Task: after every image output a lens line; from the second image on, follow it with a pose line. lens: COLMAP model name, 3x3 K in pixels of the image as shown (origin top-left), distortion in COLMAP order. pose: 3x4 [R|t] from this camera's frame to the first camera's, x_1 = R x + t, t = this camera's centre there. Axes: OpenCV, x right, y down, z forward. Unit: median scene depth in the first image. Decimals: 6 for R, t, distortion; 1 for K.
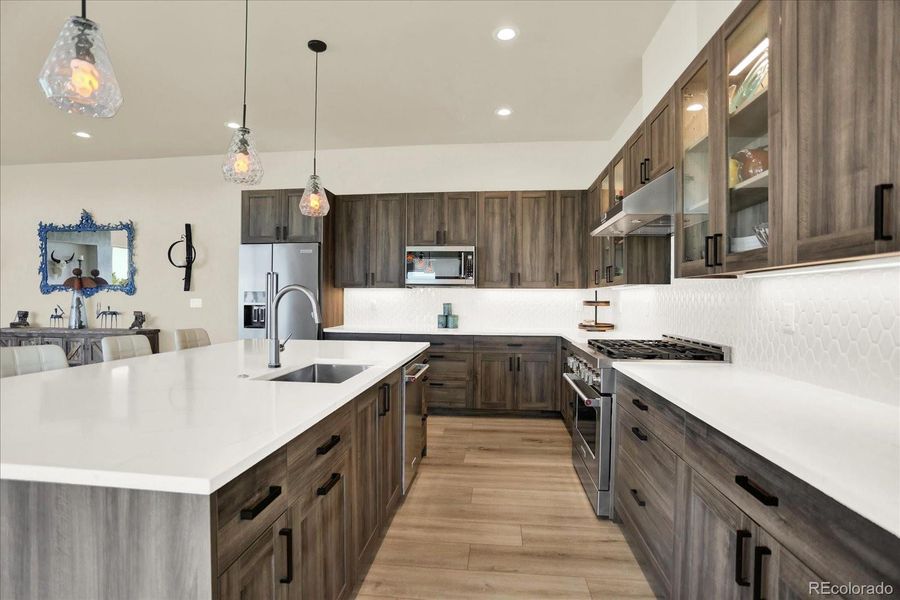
lens RADIAL K [[448.7, 0, 454.0], [0, 448.7, 304.8], [0, 0, 1]] dist [-0.064741, 0.025636]
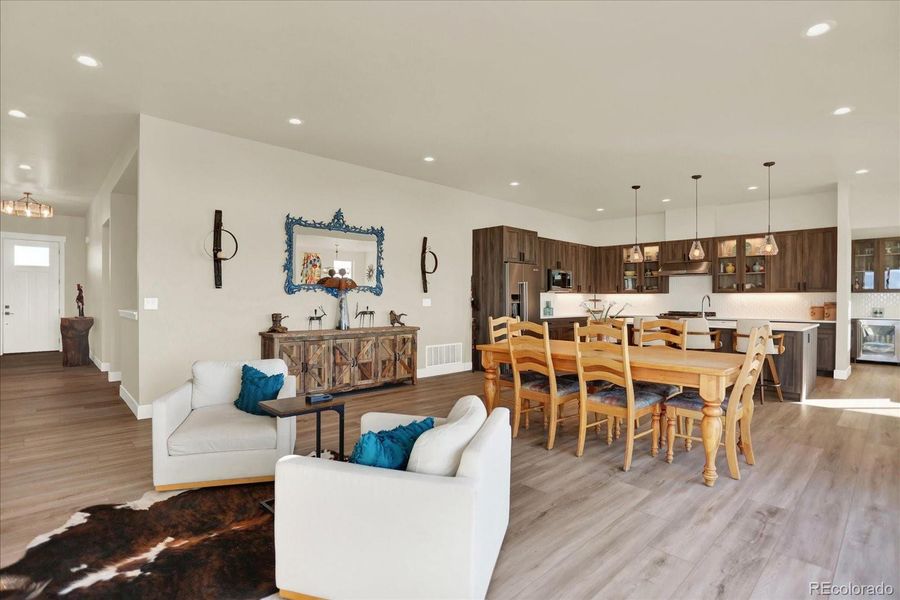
lens RADIAL K [[448.7, 0, 443.6], [0, 448.7, 305.0], [0, 0, 1]] dist [-0.064741, 0.025636]
pose [[0.644049, -0.012805, 0.764877, -1.473451], [0.010512, 0.999914, 0.007889, -0.006768], [-0.764912, 0.002960, 0.644128, 0.161948]]
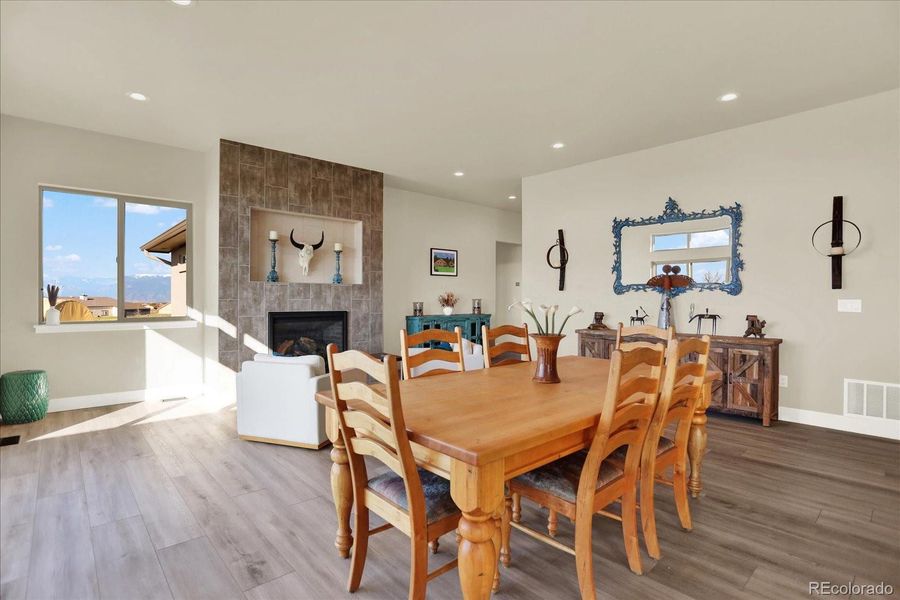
lens RADIAL K [[448.7, 0, 446.6], [0, 448.7, 303.2], [0, 0, 1]] dist [-0.064741, 0.025636]
pose [[0.747054, 0.005540, -0.664740, -0.594849], [-0.007083, 0.999975, 0.000373, -0.003710], [0.664726, 0.004429, 0.747074, 0.034264]]
